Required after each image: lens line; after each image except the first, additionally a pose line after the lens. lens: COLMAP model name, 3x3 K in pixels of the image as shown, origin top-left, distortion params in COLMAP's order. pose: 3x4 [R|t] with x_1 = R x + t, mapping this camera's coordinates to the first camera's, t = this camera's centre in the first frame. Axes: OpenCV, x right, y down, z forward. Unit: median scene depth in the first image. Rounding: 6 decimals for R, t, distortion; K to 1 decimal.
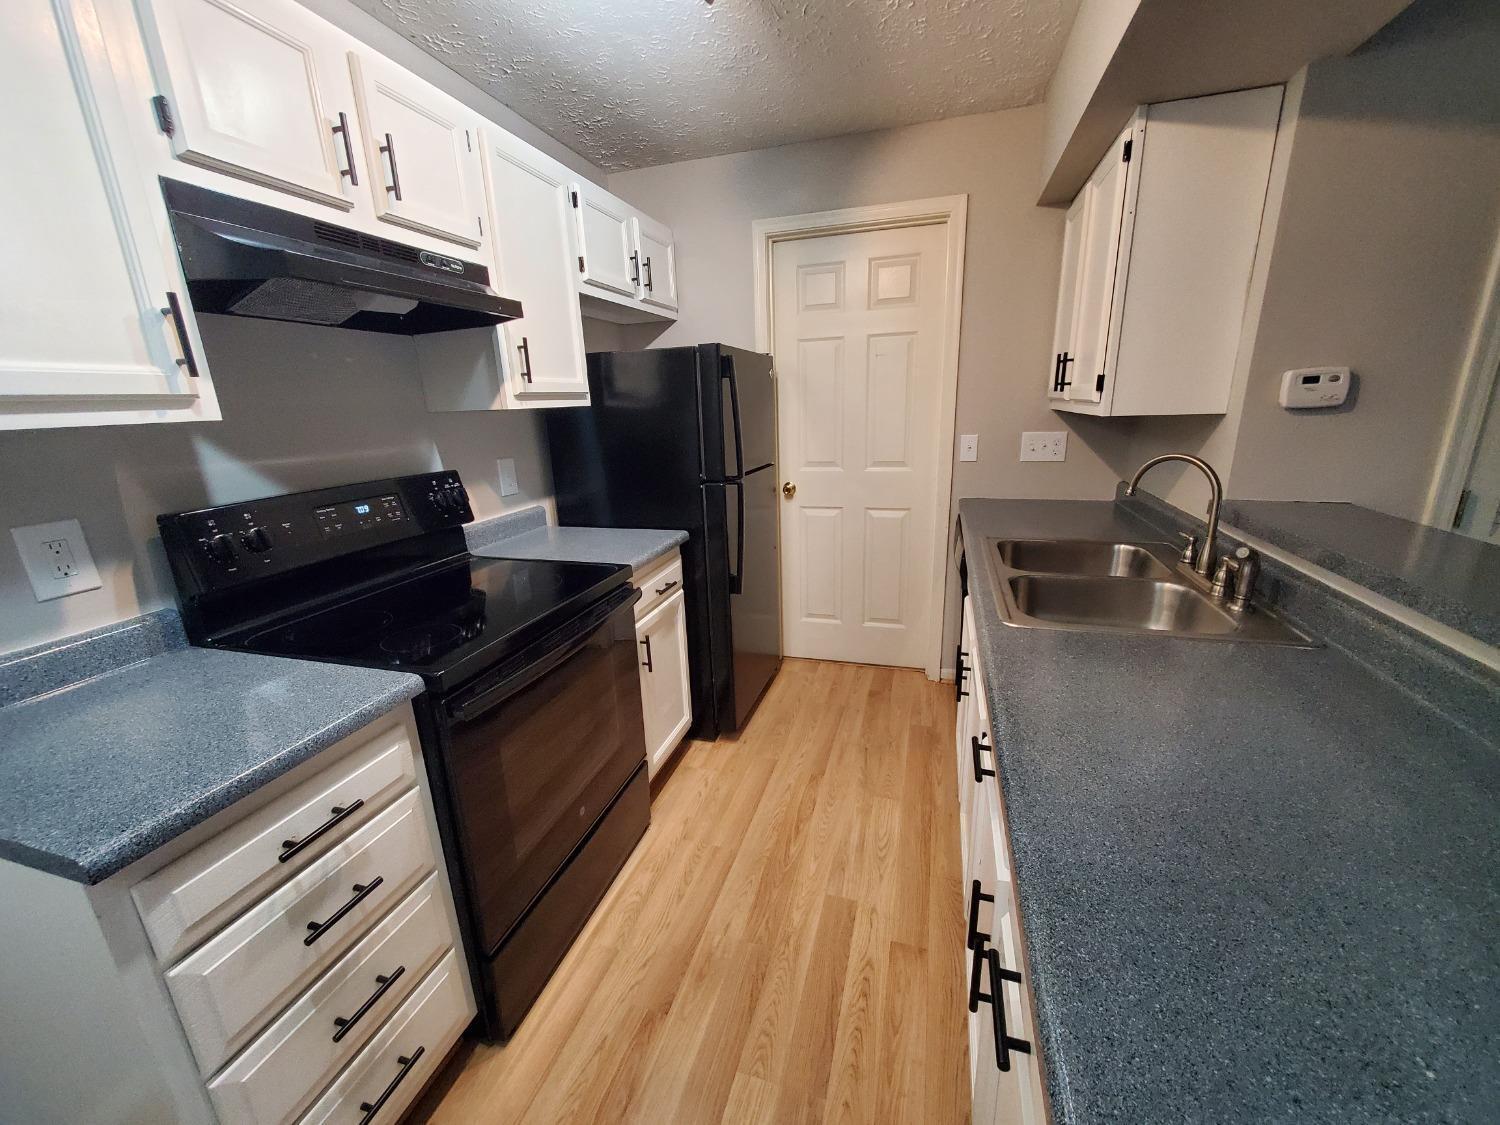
lens RADIAL K [[615.9, 0, 750.0], [0, 615.9, 562.5], [0, 0, 1]] dist [0.009102, 0.000073]
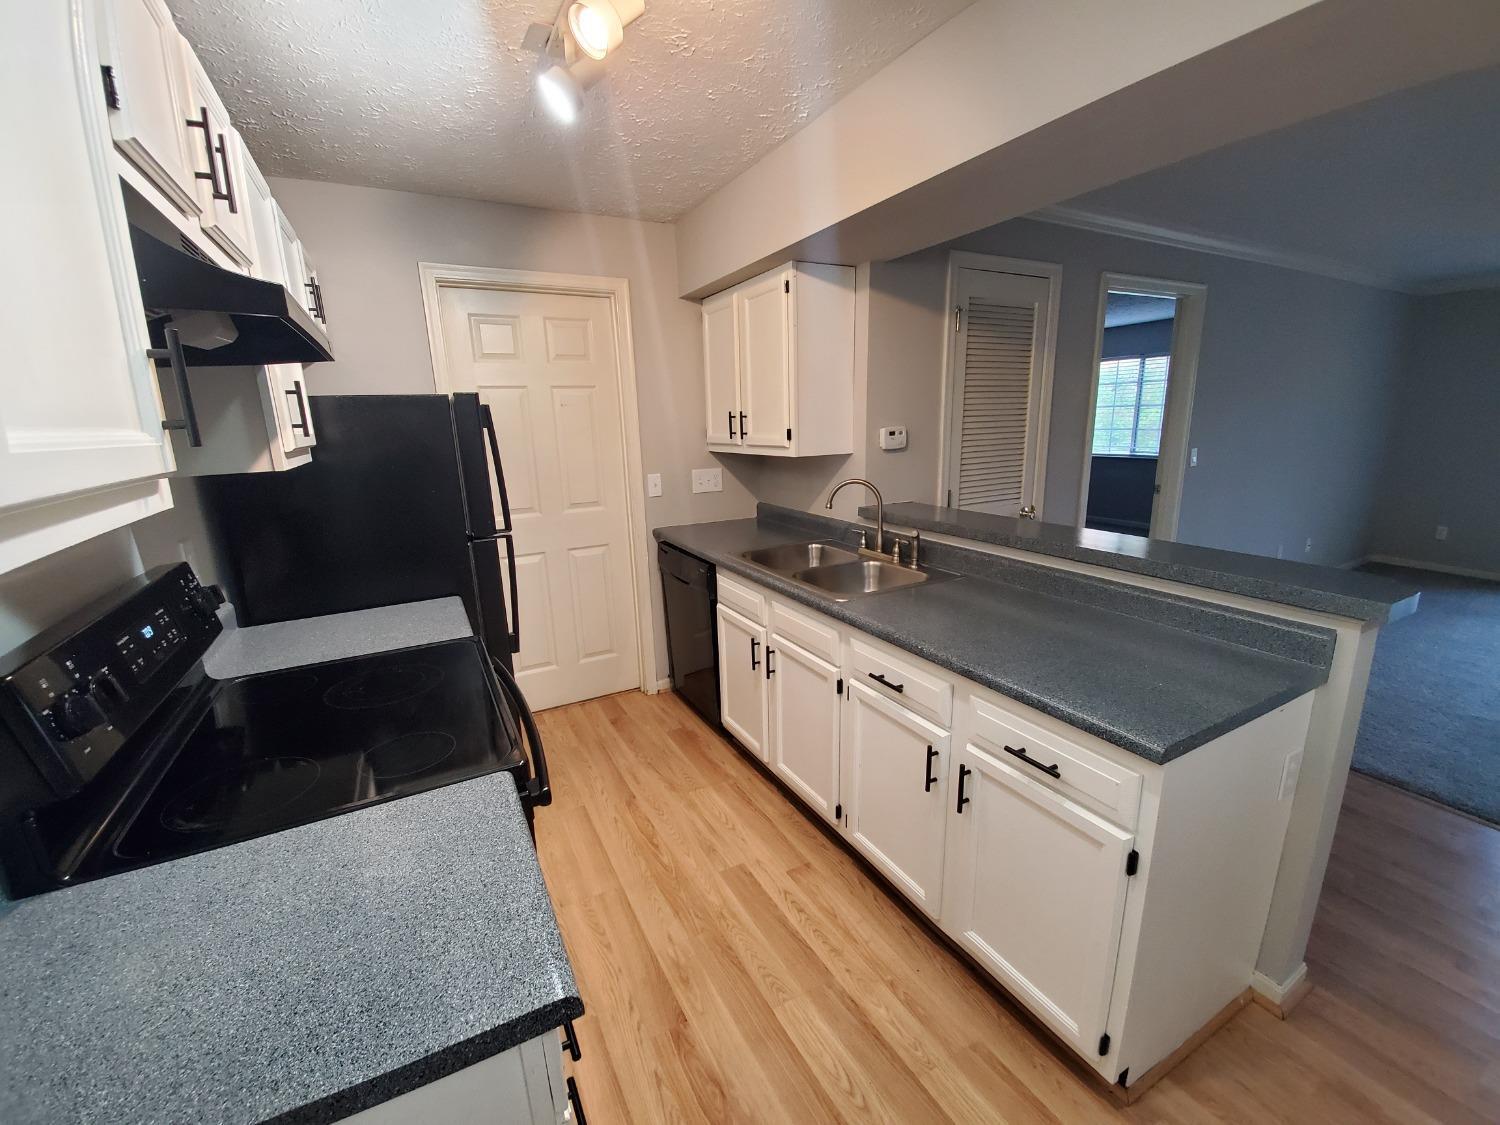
lens RADIAL K [[644.4, 0, 750.0], [0, 644.4, 562.5], [0, 0, 1]] dist [-0.001208, -0.000032]
pose [[0.709369, -0.142652, 0.690250, -0.567591], [0.191215, 0.981528, 0.006338, -0.025548], [-0.678404, 0.127490, 0.723543, 0.018007]]
